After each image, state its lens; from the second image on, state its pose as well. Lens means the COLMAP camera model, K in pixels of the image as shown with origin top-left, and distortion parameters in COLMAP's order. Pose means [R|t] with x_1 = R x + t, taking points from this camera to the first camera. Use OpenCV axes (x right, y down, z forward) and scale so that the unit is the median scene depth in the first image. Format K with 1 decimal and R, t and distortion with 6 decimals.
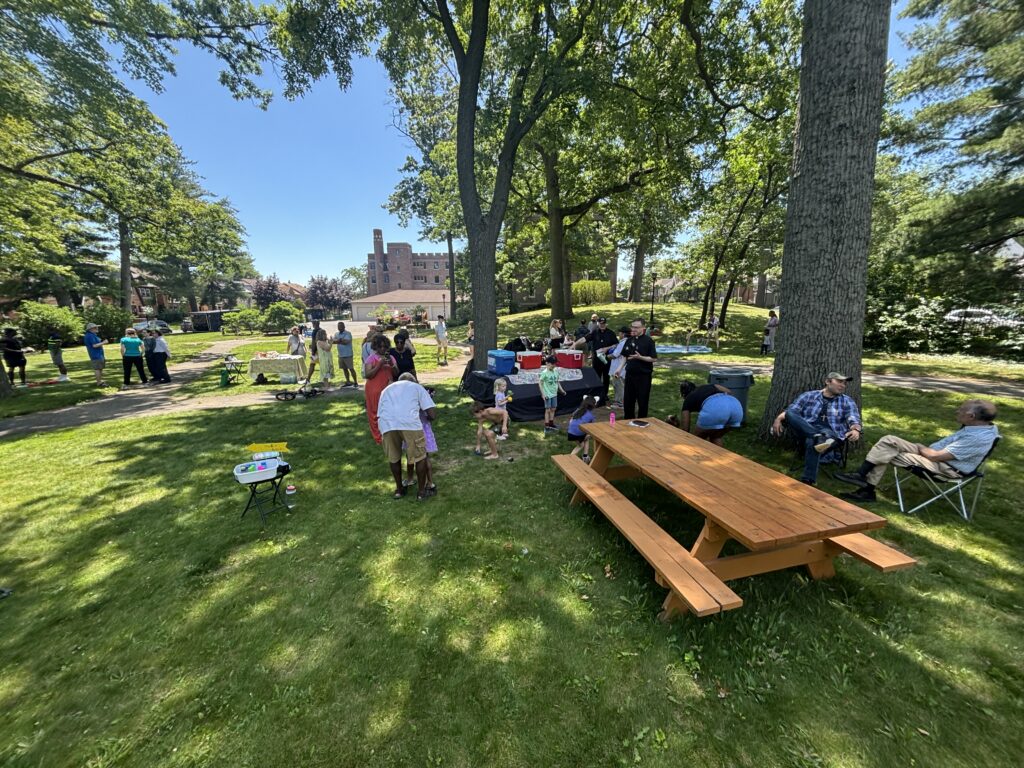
lens RADIAL K [[414.3, 0, 512.0], [0, 414.3, 384.0], [0, 0, 1]] dist [0.007665, 0.000401]
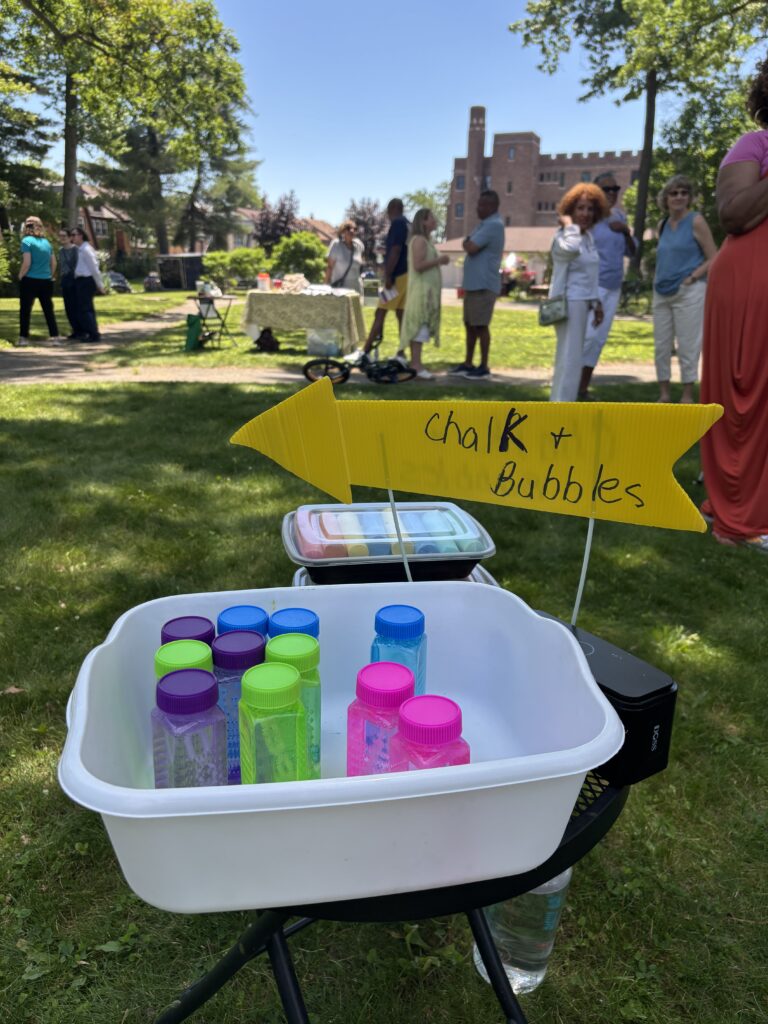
lens RADIAL K [[786.6, 0, 384.0], [0, 786.6, 512.0], [0, 0, 1]] dist [0.010290, 0.002375]
pose [[0.925111, 0.132923, -0.355670, -0.108764], [-0.096072, 0.988184, 0.119425, 0.030135], [0.367341, -0.076311, 0.926950, 0.169727]]
